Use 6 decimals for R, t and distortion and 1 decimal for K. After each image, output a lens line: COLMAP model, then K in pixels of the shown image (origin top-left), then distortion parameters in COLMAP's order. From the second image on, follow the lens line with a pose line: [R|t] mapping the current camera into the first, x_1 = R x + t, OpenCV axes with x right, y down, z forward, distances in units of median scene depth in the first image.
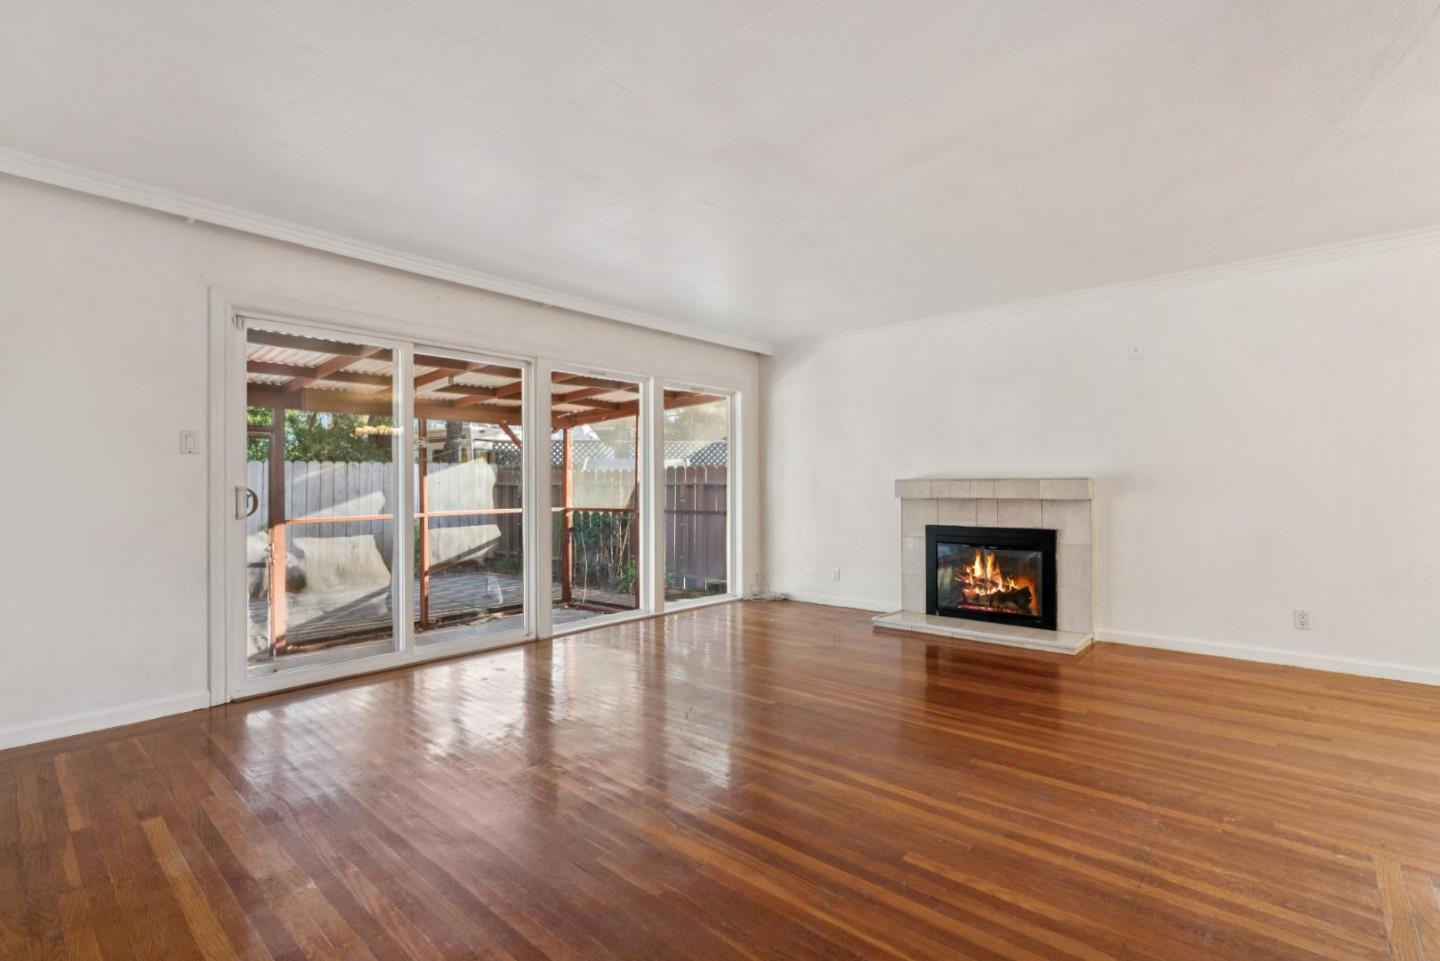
lens RADIAL K [[645.4, 0, 720.9], [0, 645.4, 487.9], [0, 0, 1]] dist [-0.010578, 0.000813]
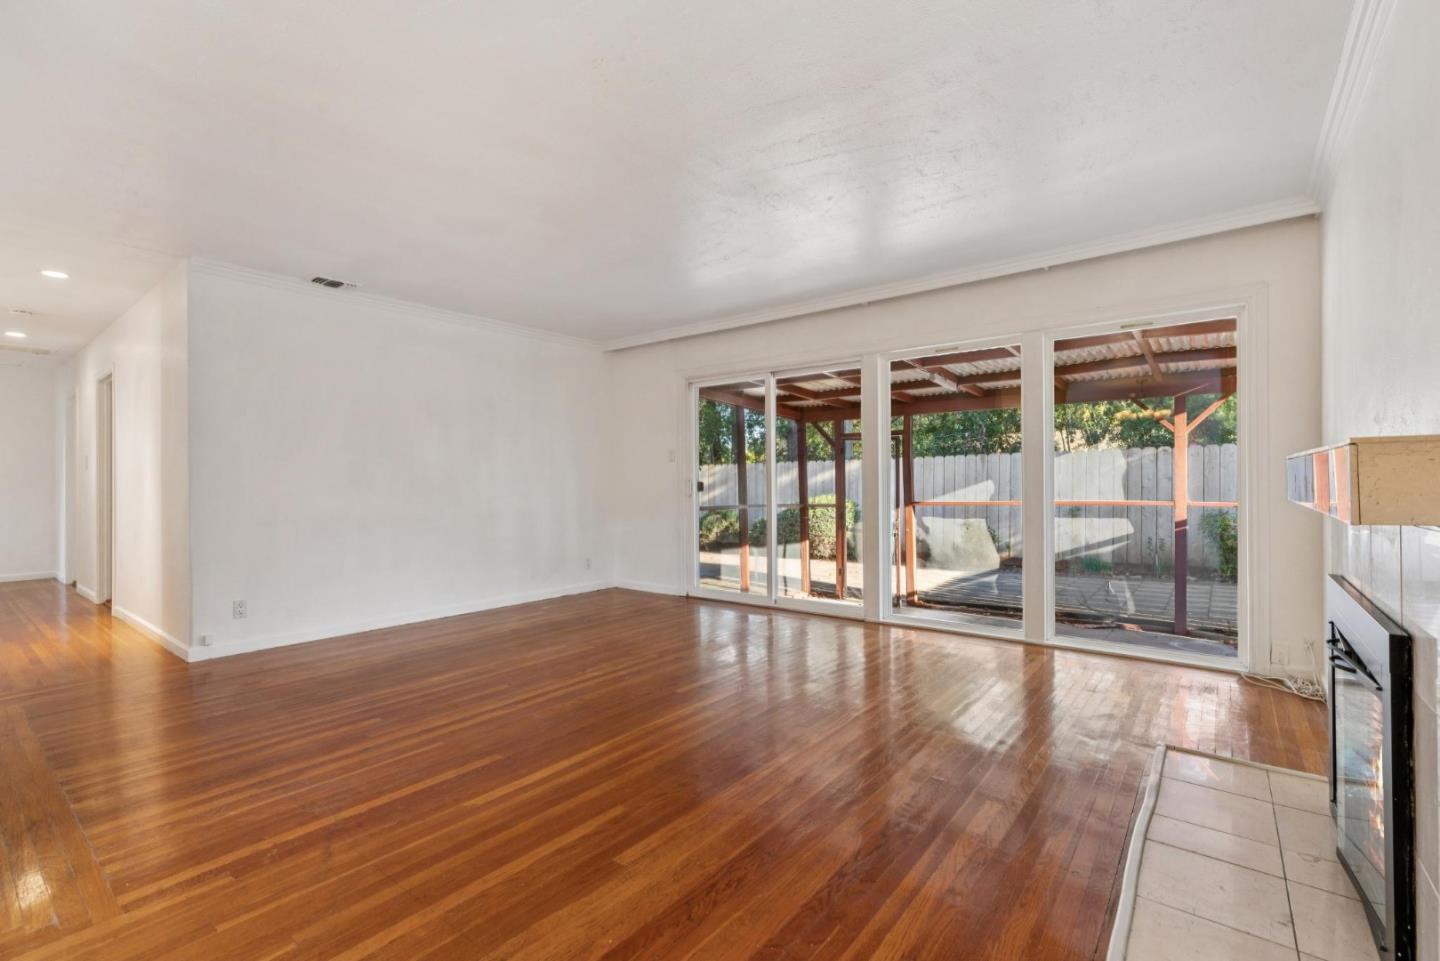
lens RADIAL K [[645.4, 0, 720.9], [0, 645.4, 475.6], [0, 0, 1]] dist [-0.010578, 0.000813]
pose [[0.067829, 0.000615, -0.997697, 0.574873], [0.006224, 0.999980, 0.001040, -0.005339], [0.997678, -0.006280, 0.067824, 0.519520]]
